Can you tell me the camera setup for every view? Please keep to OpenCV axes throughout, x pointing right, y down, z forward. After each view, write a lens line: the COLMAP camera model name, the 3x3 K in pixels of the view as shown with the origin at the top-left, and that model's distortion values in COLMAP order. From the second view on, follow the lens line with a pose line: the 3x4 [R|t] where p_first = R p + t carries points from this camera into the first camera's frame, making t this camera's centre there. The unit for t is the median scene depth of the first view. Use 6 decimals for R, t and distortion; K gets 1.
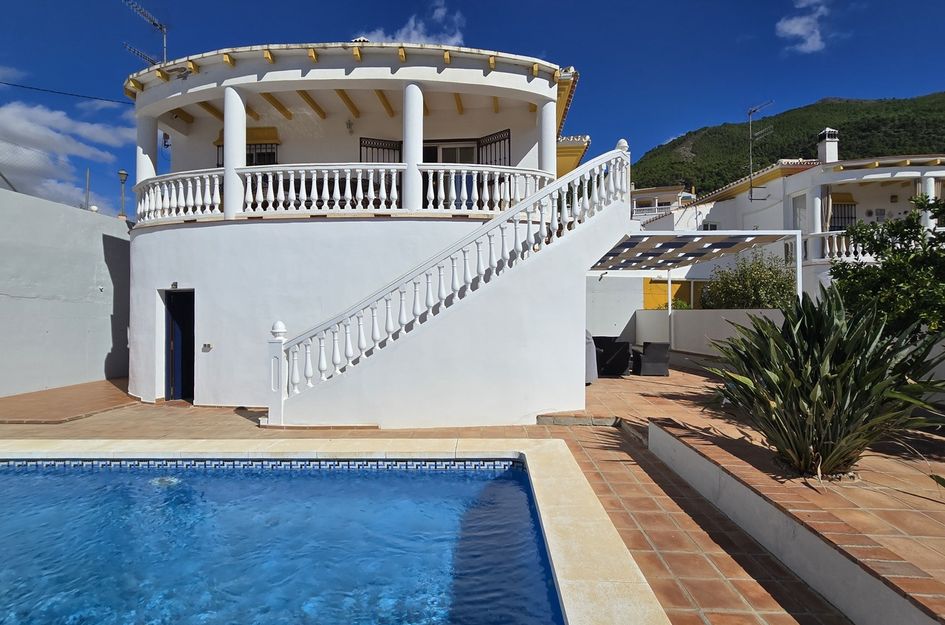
lens RADIAL K [[454.0, 0, 468.8], [0, 454.0, 309.2], [0, 0, 1]] dist [0.000458, 0.001256]
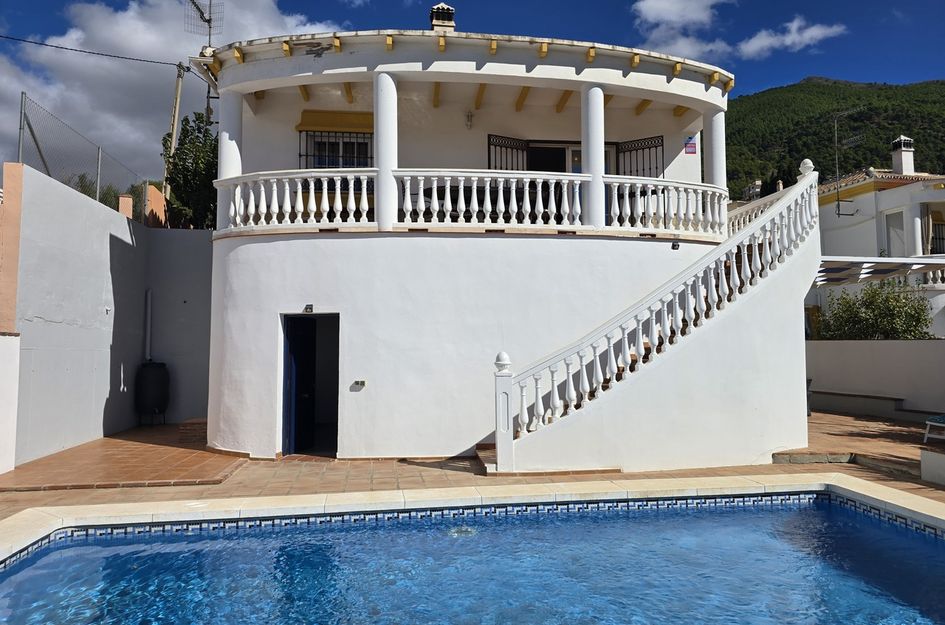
lens RADIAL K [[641.5, 0, 474.4], [0, 641.5, 305.7], [0, 0, 1]] dist [0.049247, -0.029747]
pose [[0.982860, 0.012082, 0.183959, -0.579409], [-0.002807, 0.998715, -0.050597, -0.001288], [-0.184333, 0.049213, 0.981631, -0.178057]]
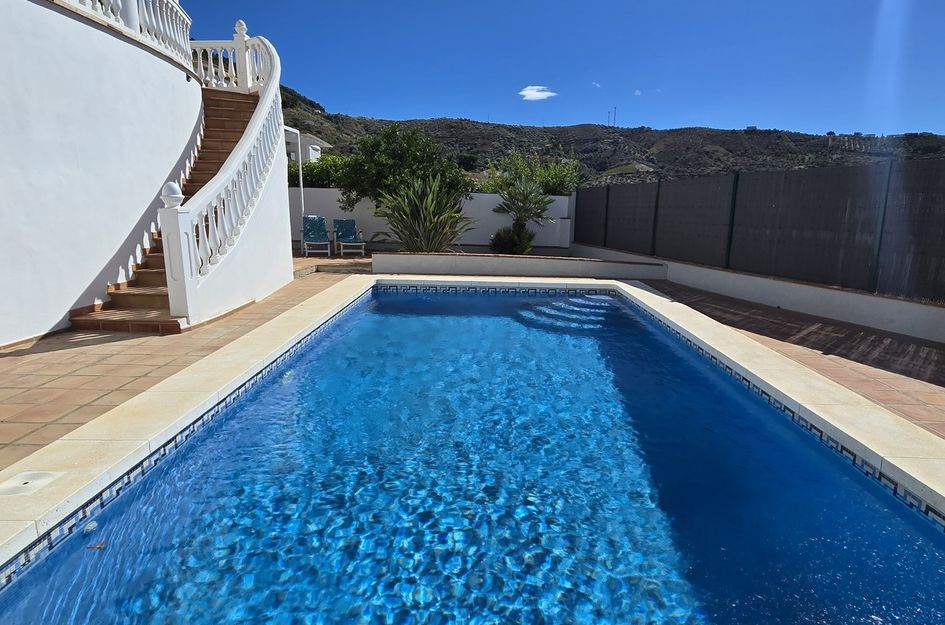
lens RADIAL K [[556.9, 0, 477.0], [0, 556.9, 307.3], [0, 0, 1]] dist [0.002713, -0.005282]
pose [[-0.003485, -0.182163, 0.983262, -1.073371], [-0.019897, 0.983086, 0.182059, 0.041425], [-0.999796, -0.018930, -0.007051, 0.437732]]
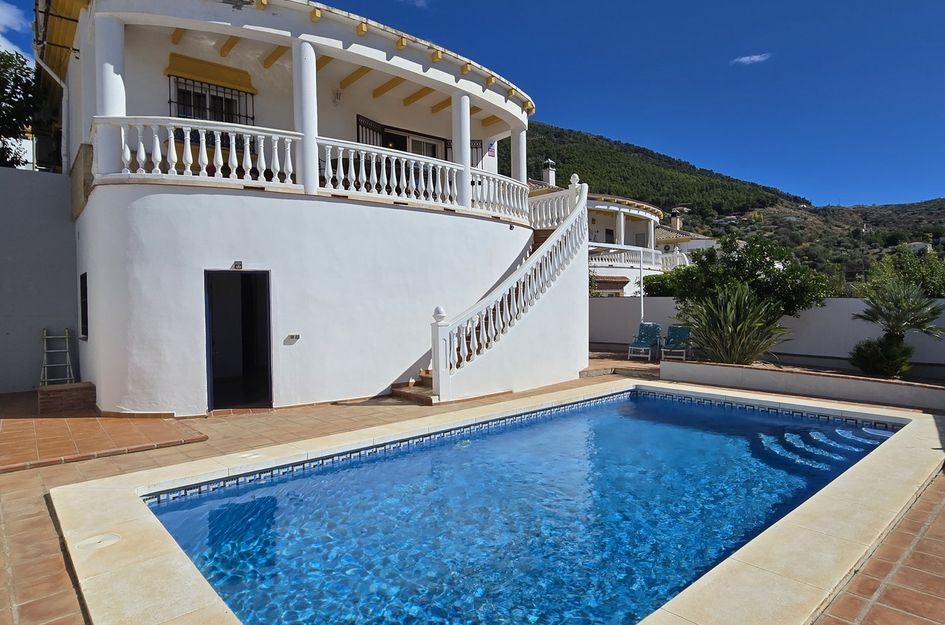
lens RADIAL K [[556.9, 0, 479.2], [0, 556.9, 311.0], [0, 0, 1]] dist [0.002713, -0.005282]
pose [[0.714002, -0.013938, 0.700005, -1.055435], [-0.000497, 0.999791, 0.020415, 0.008212], [-0.700143, -0.014924, 0.713846, -0.011202]]
